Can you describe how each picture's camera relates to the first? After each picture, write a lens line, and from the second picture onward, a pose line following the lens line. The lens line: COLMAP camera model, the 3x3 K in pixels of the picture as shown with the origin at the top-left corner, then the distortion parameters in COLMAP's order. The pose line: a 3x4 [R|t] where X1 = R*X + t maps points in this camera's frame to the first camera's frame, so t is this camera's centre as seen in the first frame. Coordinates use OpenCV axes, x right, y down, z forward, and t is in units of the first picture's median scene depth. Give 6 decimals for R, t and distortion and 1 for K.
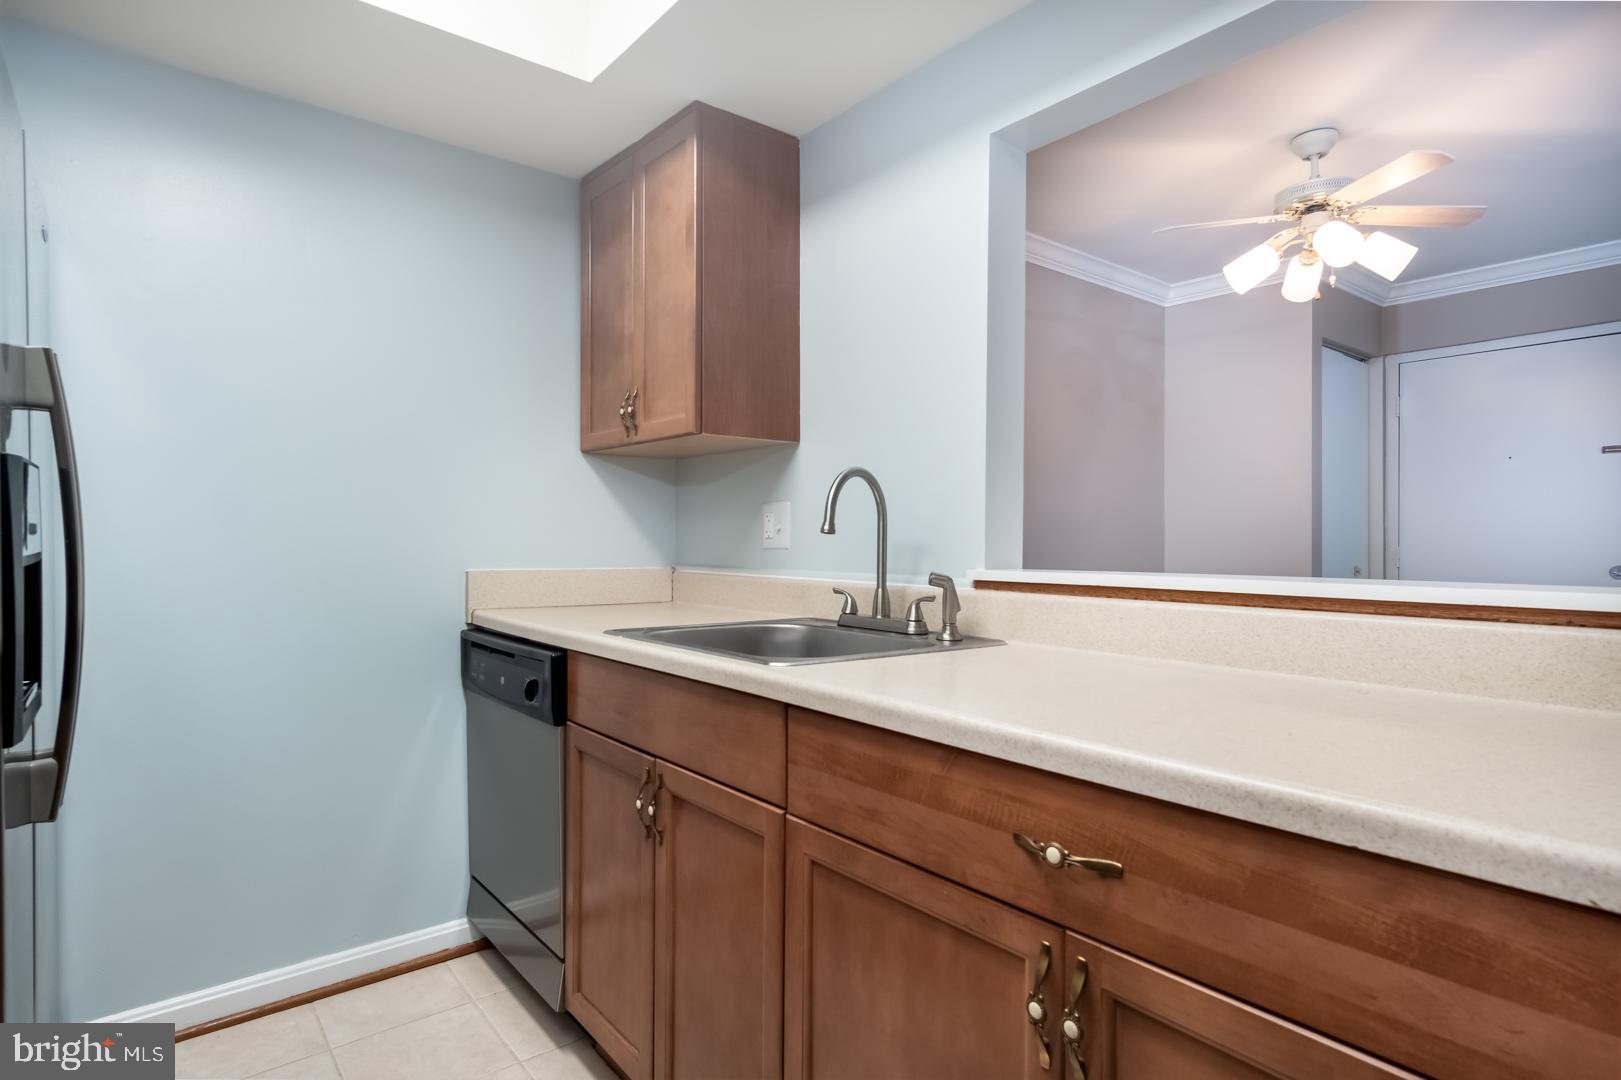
lens RADIAL K [[858.8, 0, 811.8], [0, 858.8, 543.1], [0, 0, 1]] dist [0.004962, 0.003350]
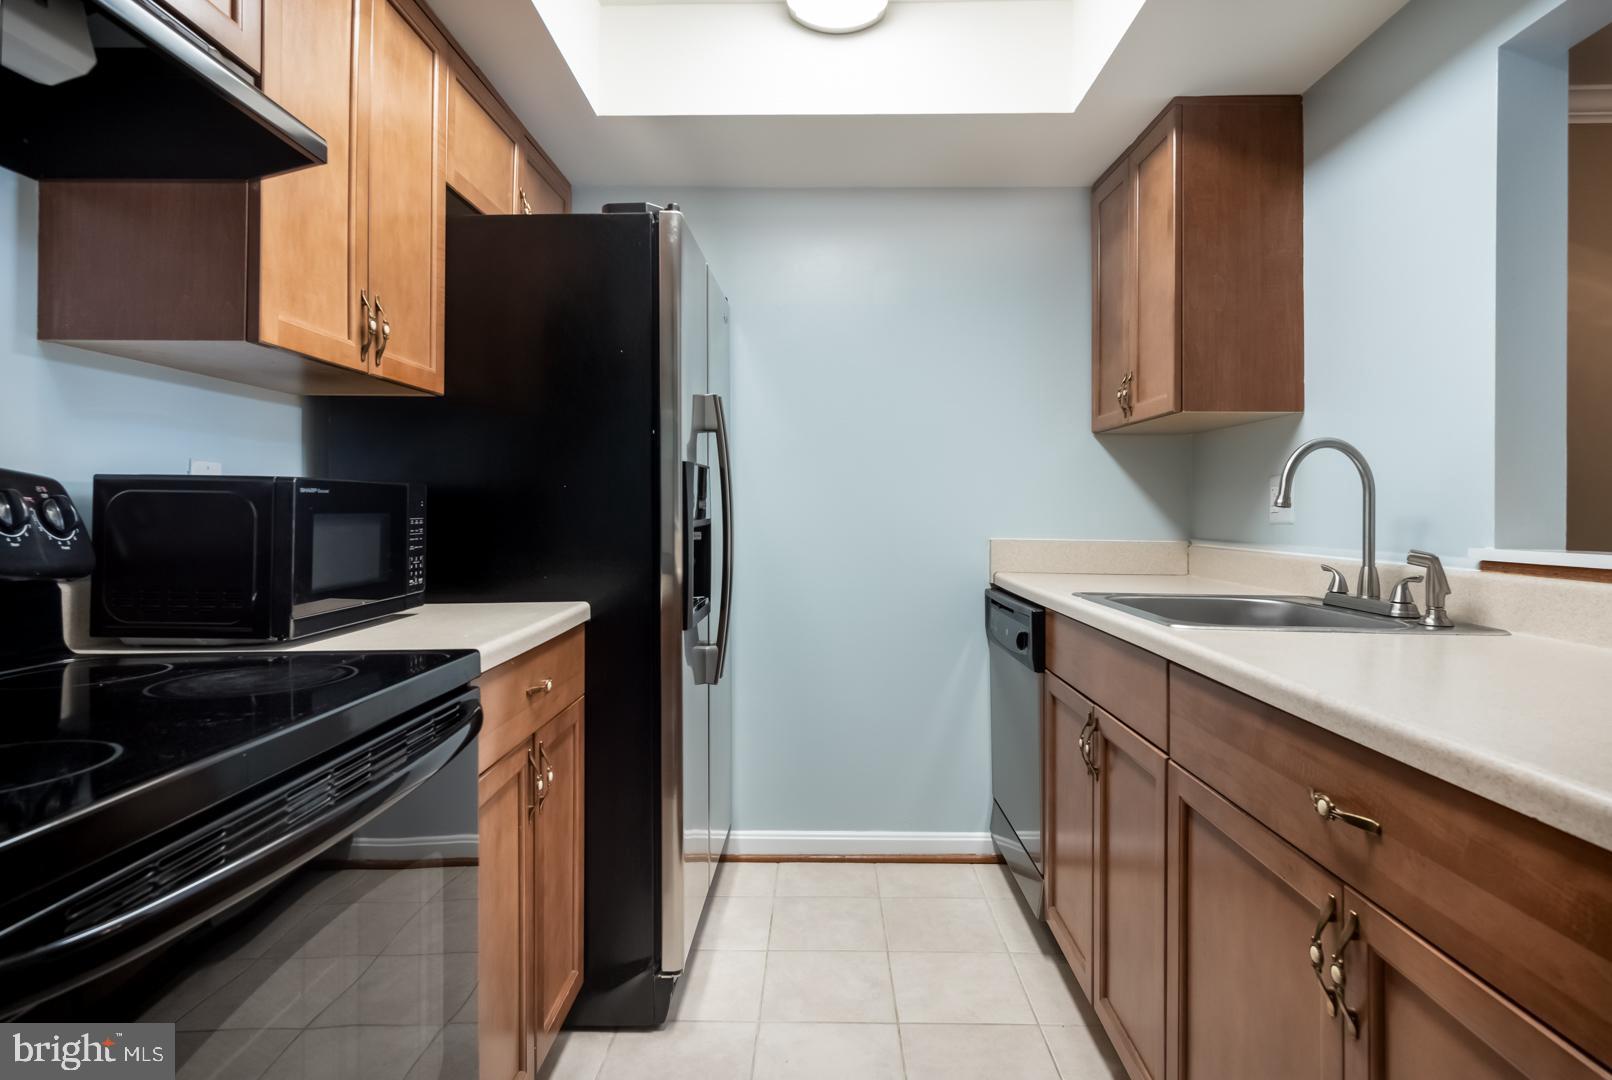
lens RADIAL K [[854.1, 0, 802.2], [0, 854.1, 503.0], [0, 0, 1]] dist [0.004962, 0.003350]
pose [[0.770099, -0.003962, -0.637912, 0.216192], [-0.007827, 0.999847, -0.015658, 0.003877], [0.637876, 0.017051, 0.769950, -0.109130]]
